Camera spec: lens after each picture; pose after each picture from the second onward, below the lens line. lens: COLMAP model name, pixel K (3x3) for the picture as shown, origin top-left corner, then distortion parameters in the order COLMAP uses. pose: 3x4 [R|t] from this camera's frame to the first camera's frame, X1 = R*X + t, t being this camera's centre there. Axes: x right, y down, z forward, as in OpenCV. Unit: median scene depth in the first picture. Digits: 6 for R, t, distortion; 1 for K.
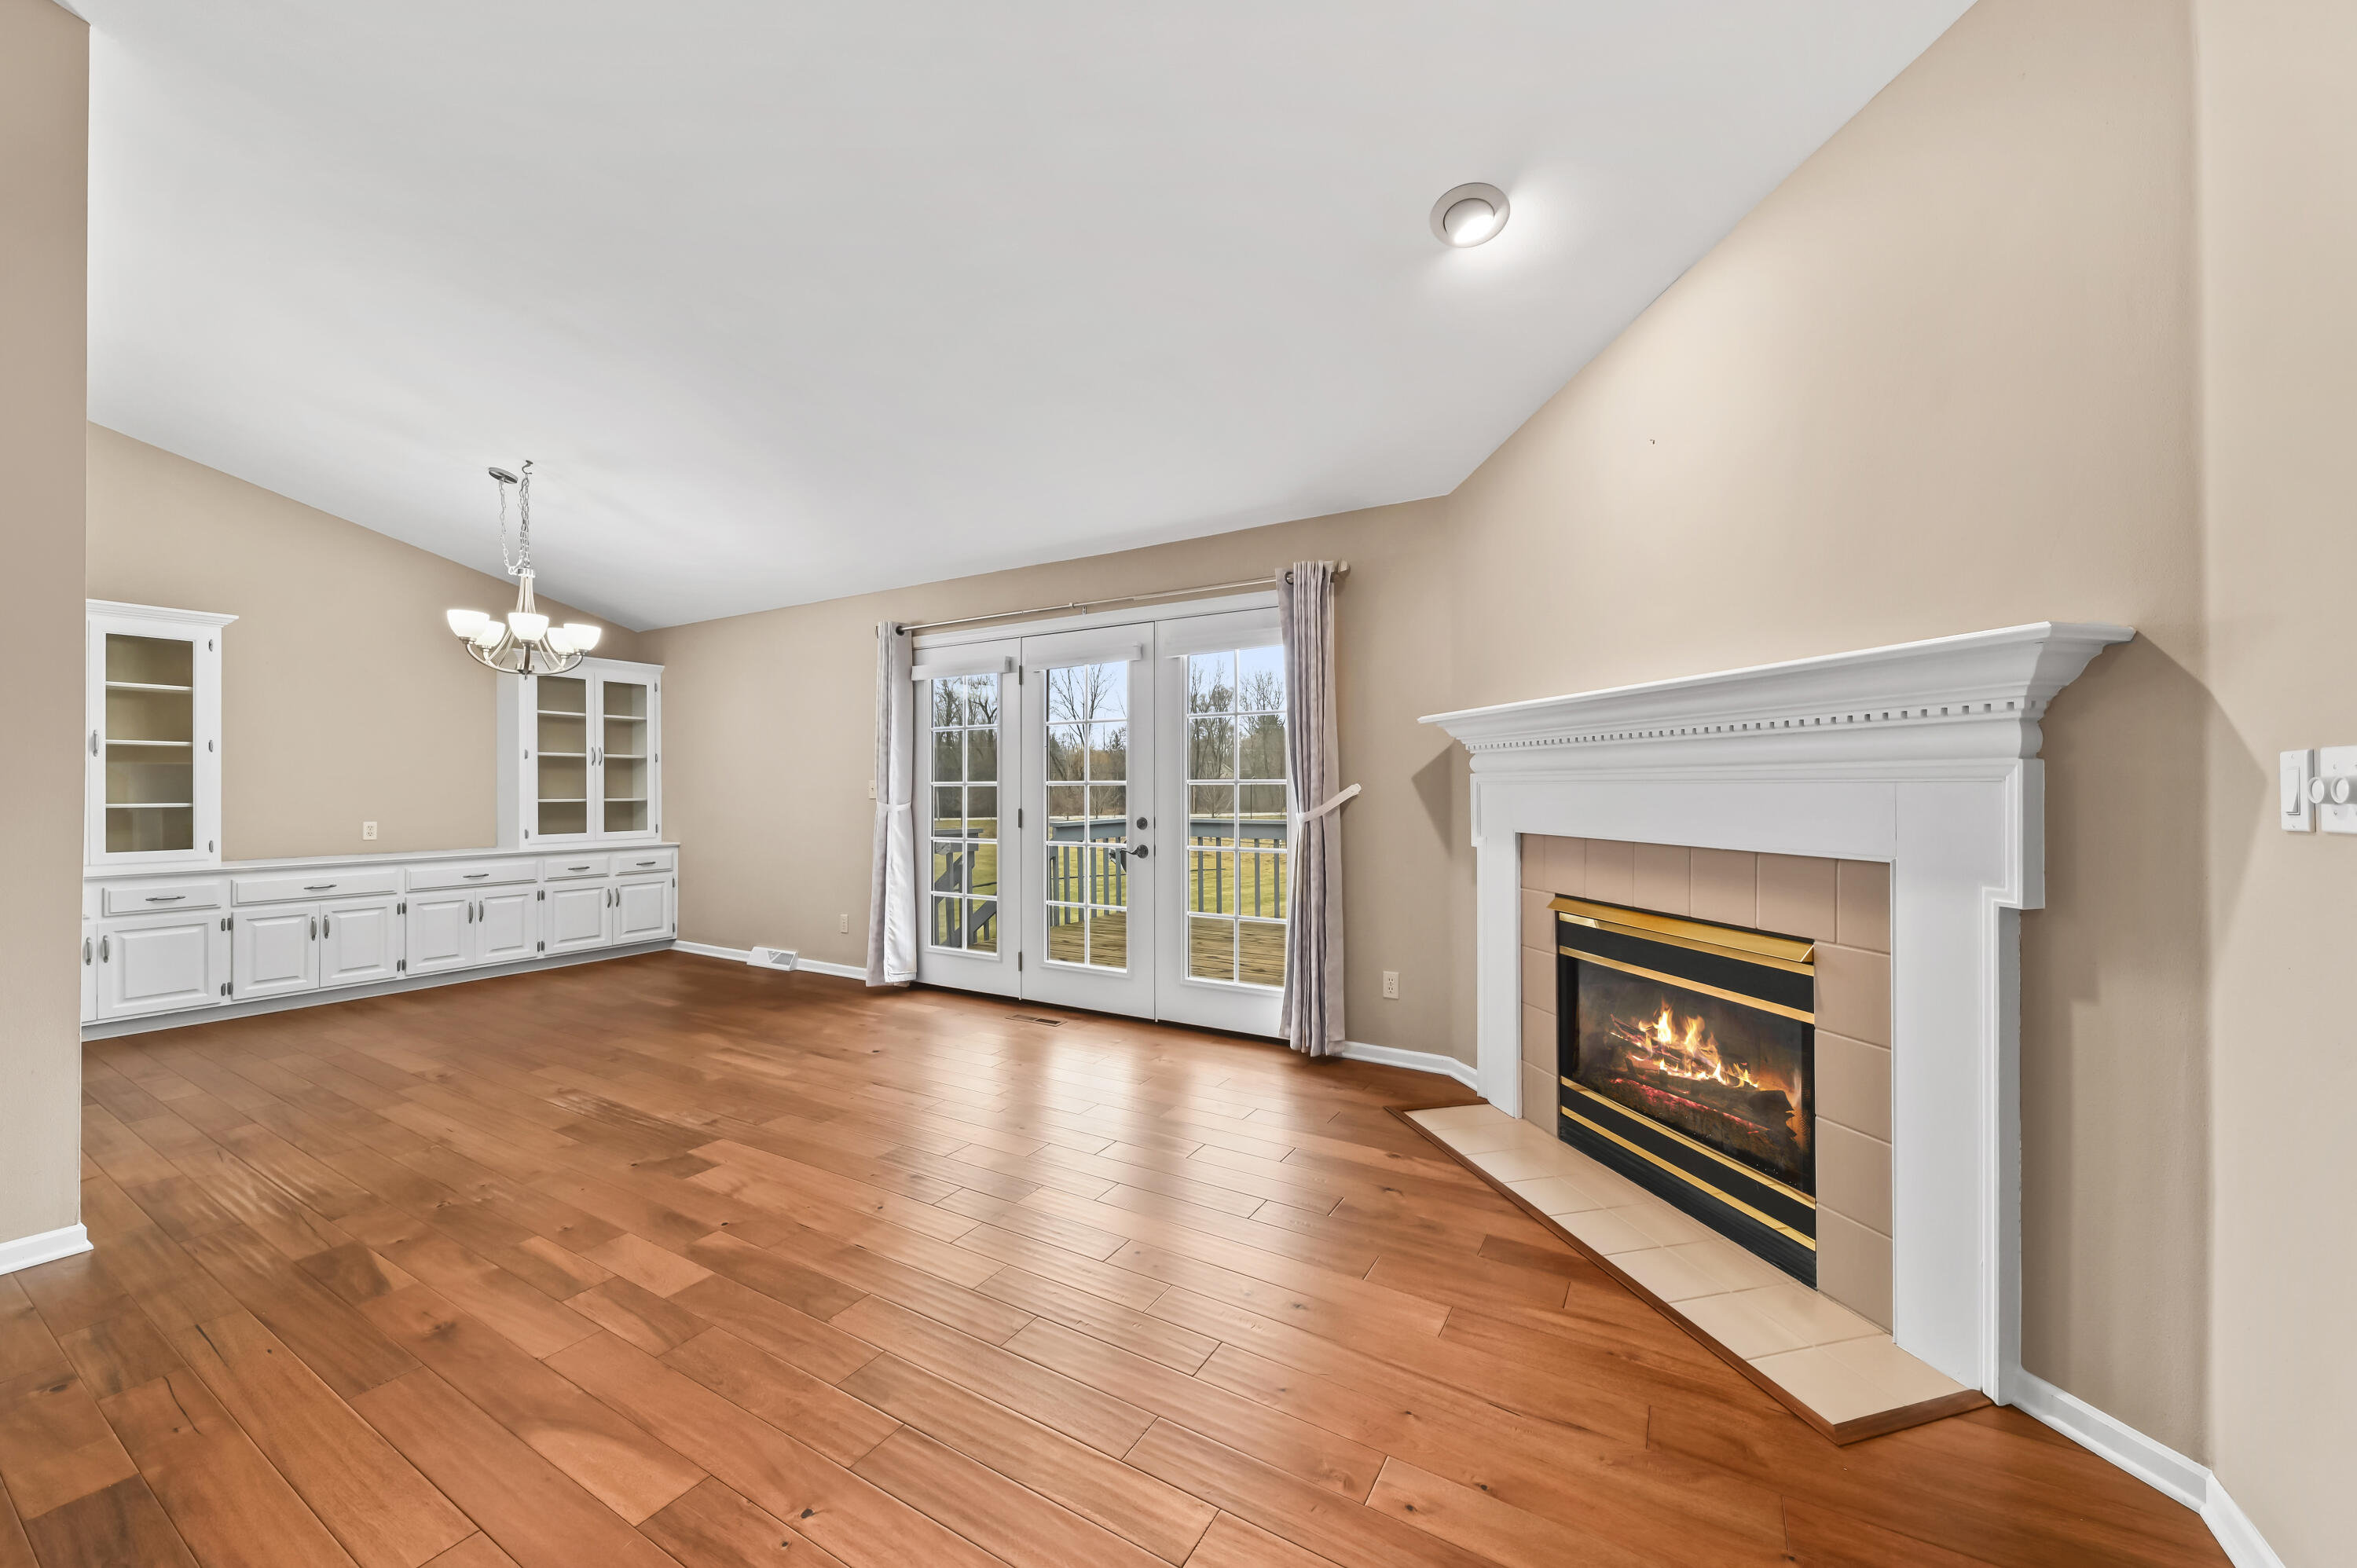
lens RADIAL K [[871.8, 0, 1191.1], [0, 871.8, 787.9], [0, 0, 1]] dist [-0.003860, -0.001003]
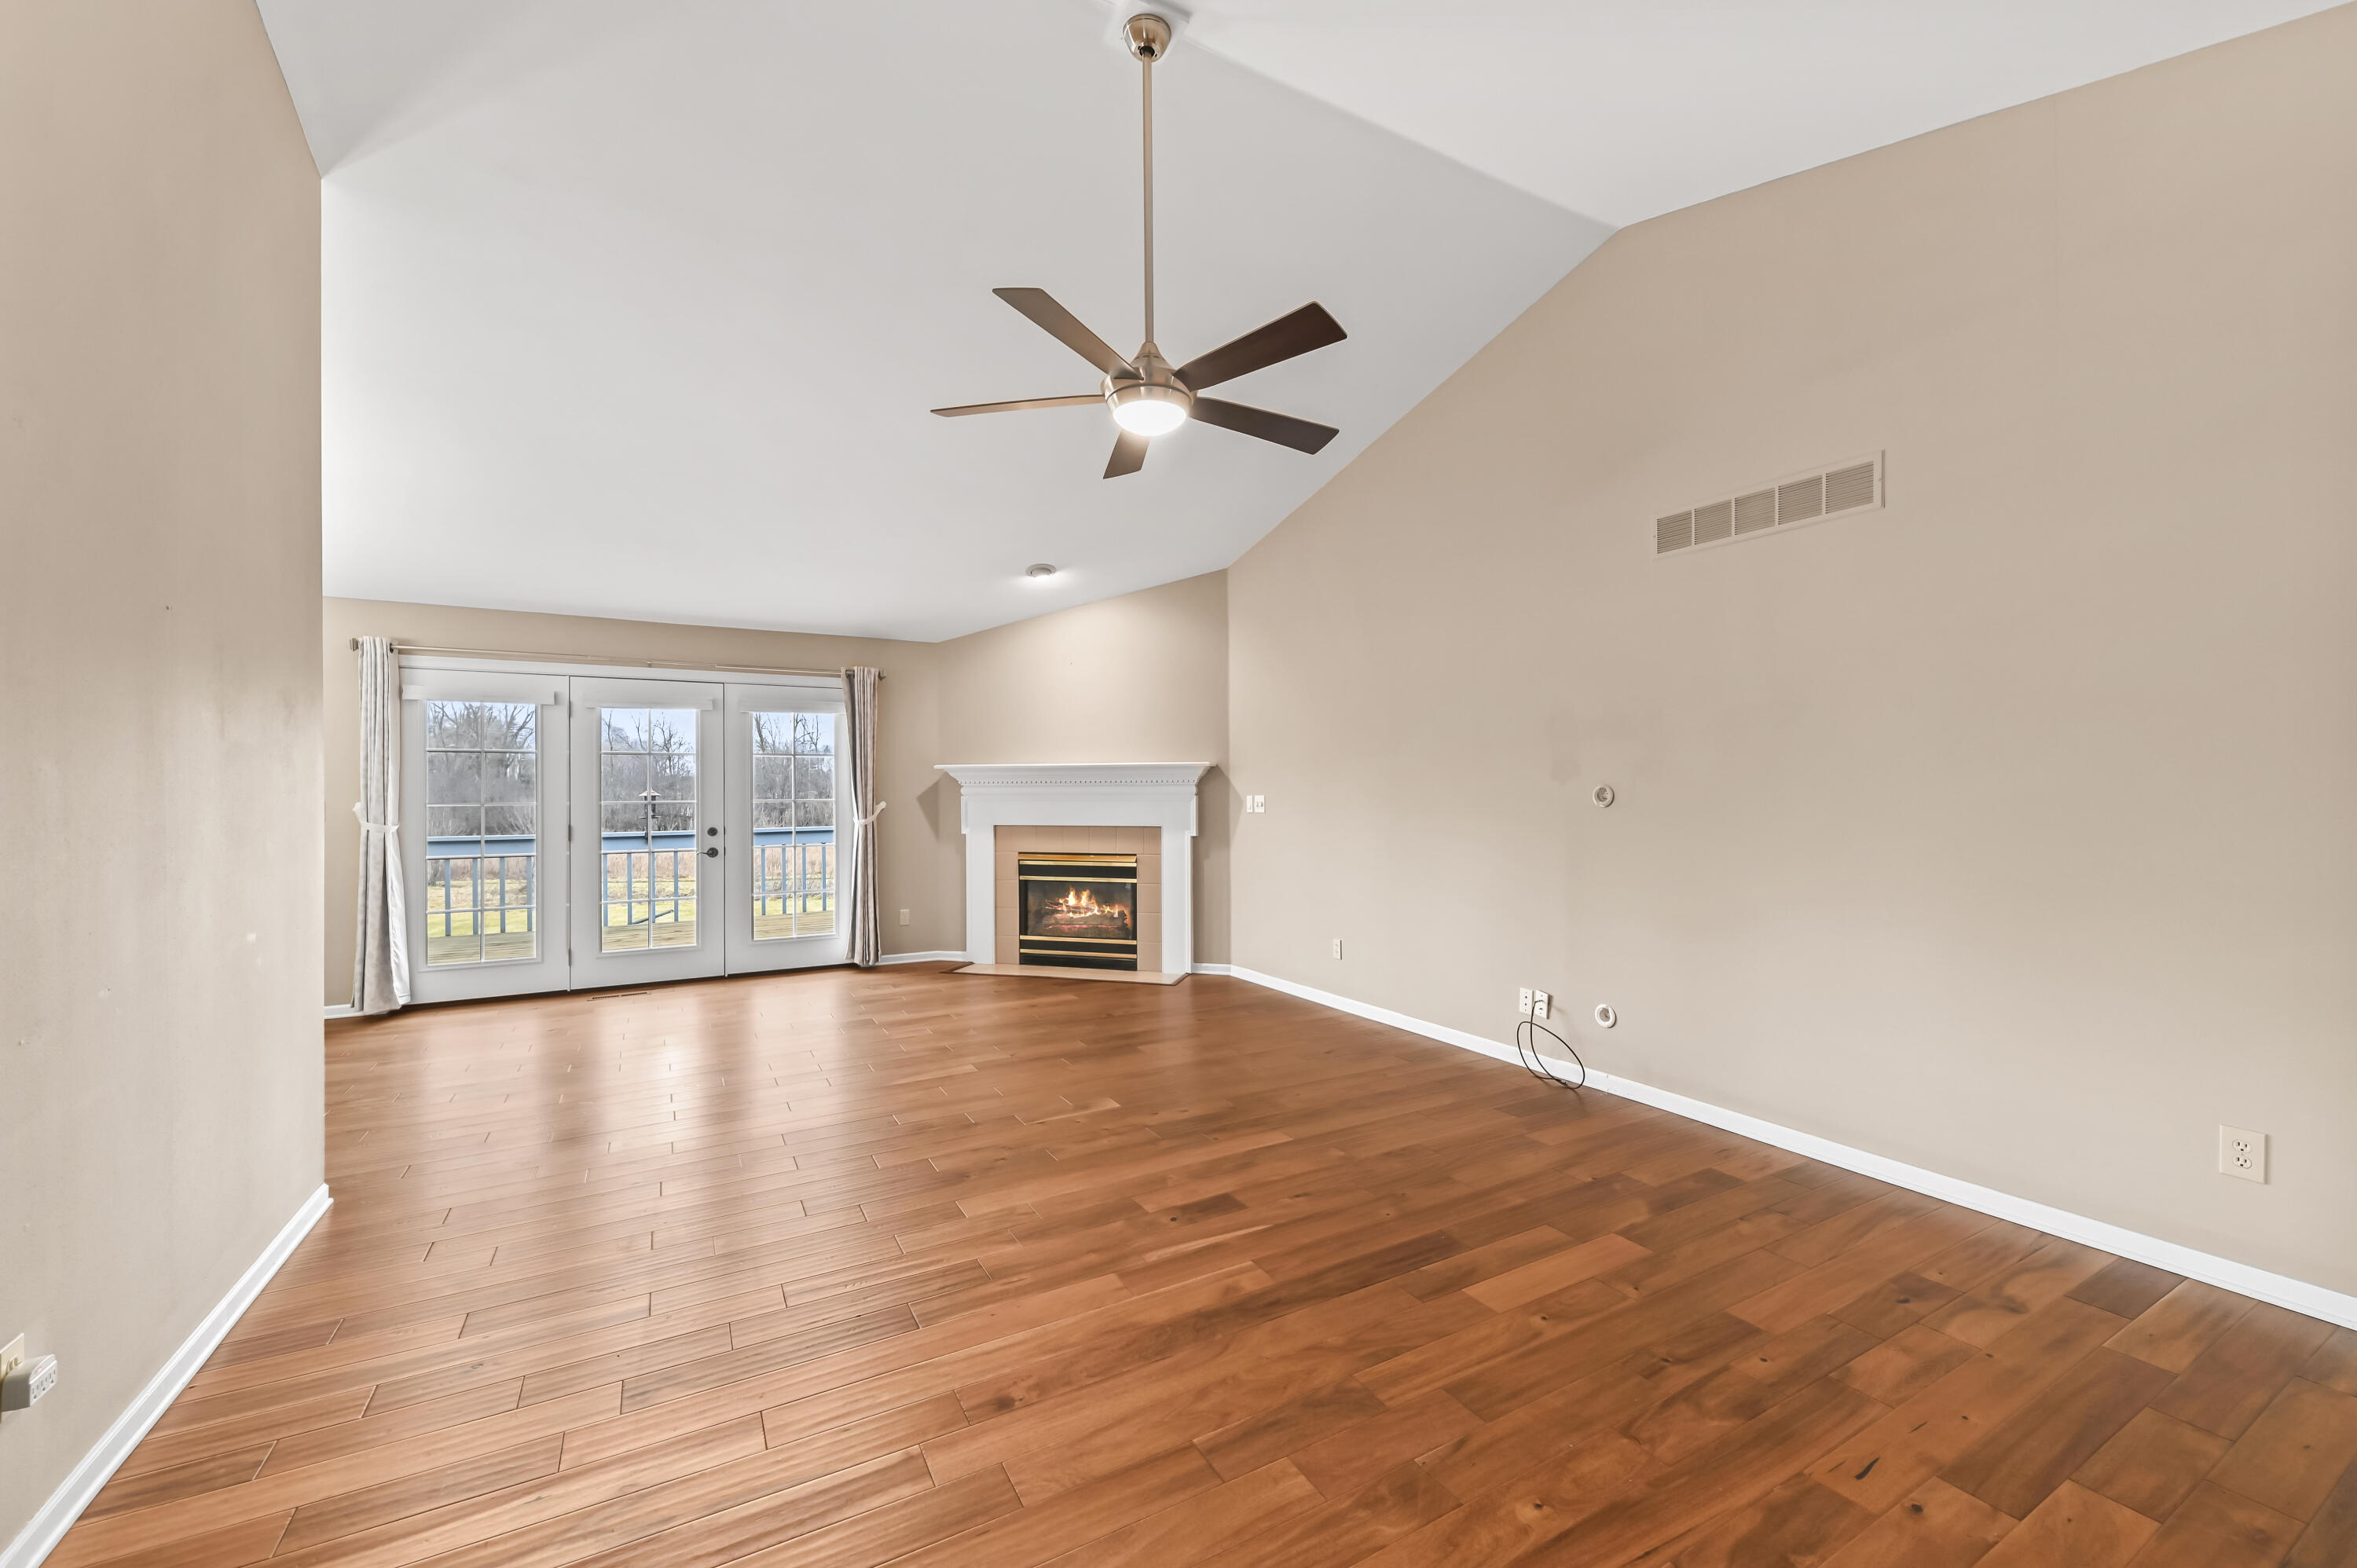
lens RADIAL K [[925.0, 0, 1182.2], [0, 925.0, 788.2], [0, 0, 1]] dist [0.004247, 0.000378]
pose [[0.499736, 0.003549, 0.866170, -1.407572], [0.003577, 0.999975, -0.006161, -0.022929], [-0.866170, 0.006177, 0.499711, -0.521630]]
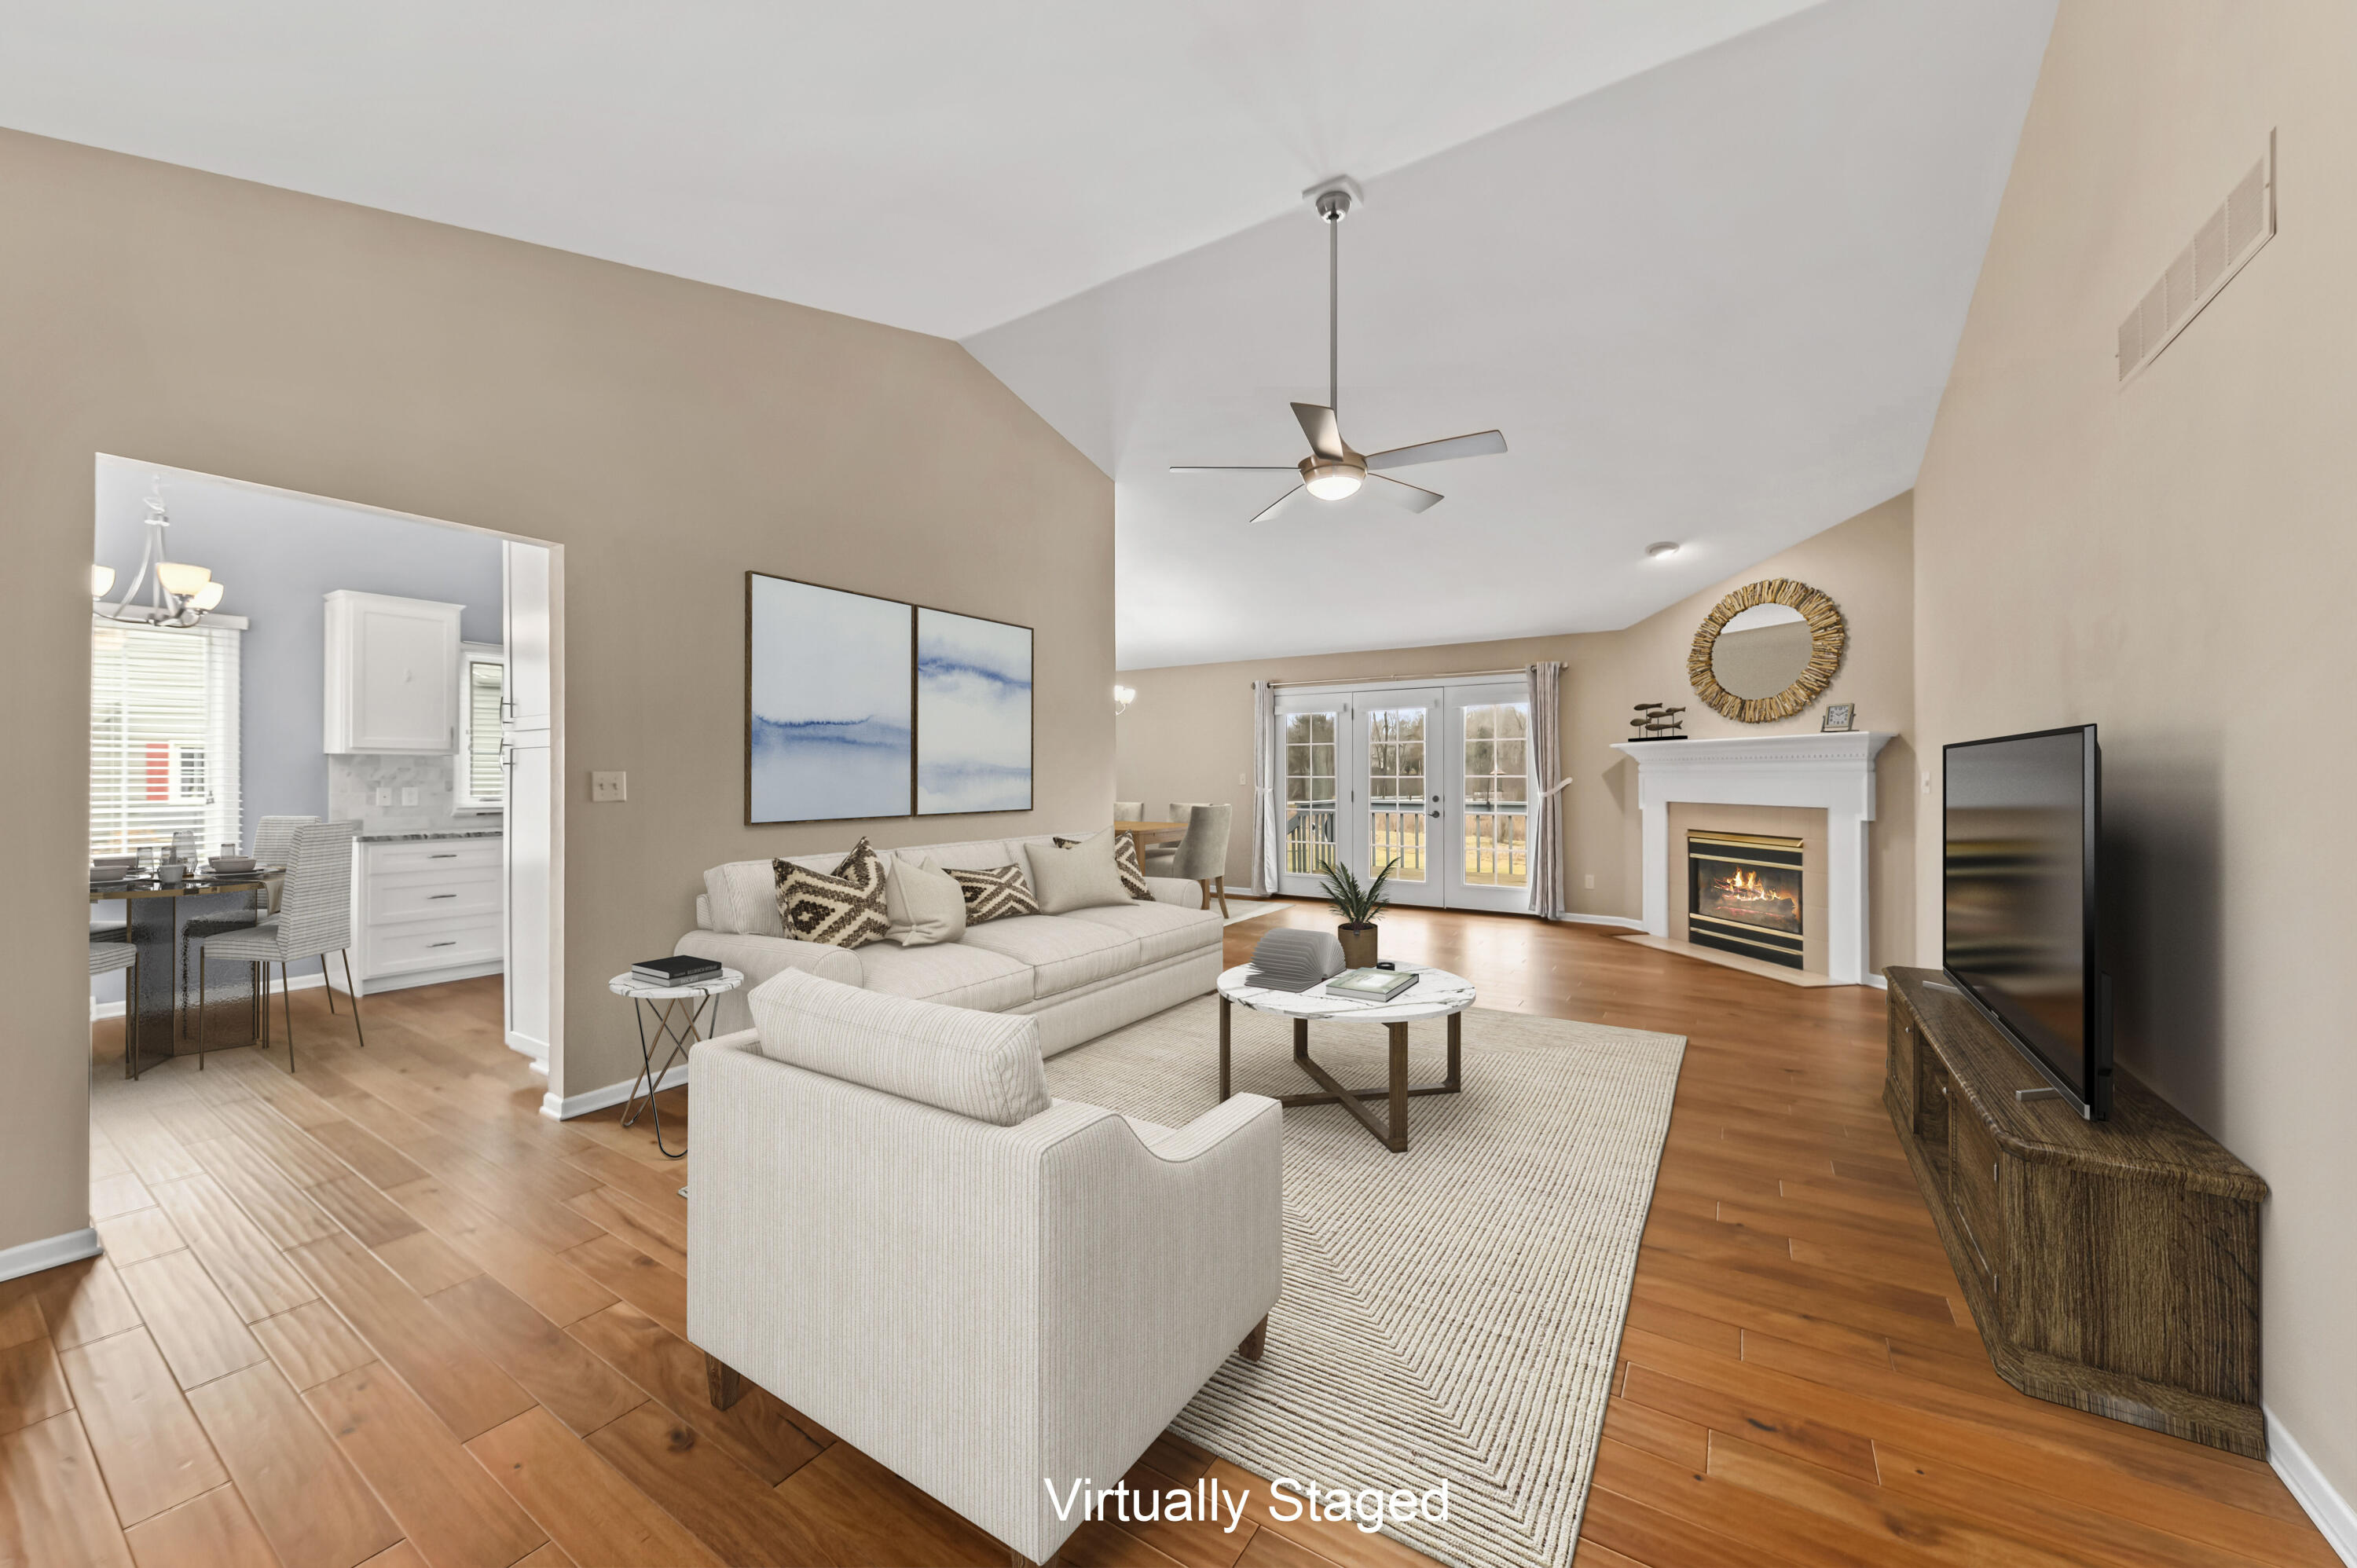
lens RADIAL K [[871.8, 0, 1184.3], [0, 871.8, 779.1], [0, 0, 1]] dist [-0.003860, -0.001003]
pose [[0.999251, 0.001001, -0.038671, -0.762585], [-0.000851, 0.999992, 0.003893, -0.010036], [0.038675, -0.003858, 0.999244, -1.234389]]
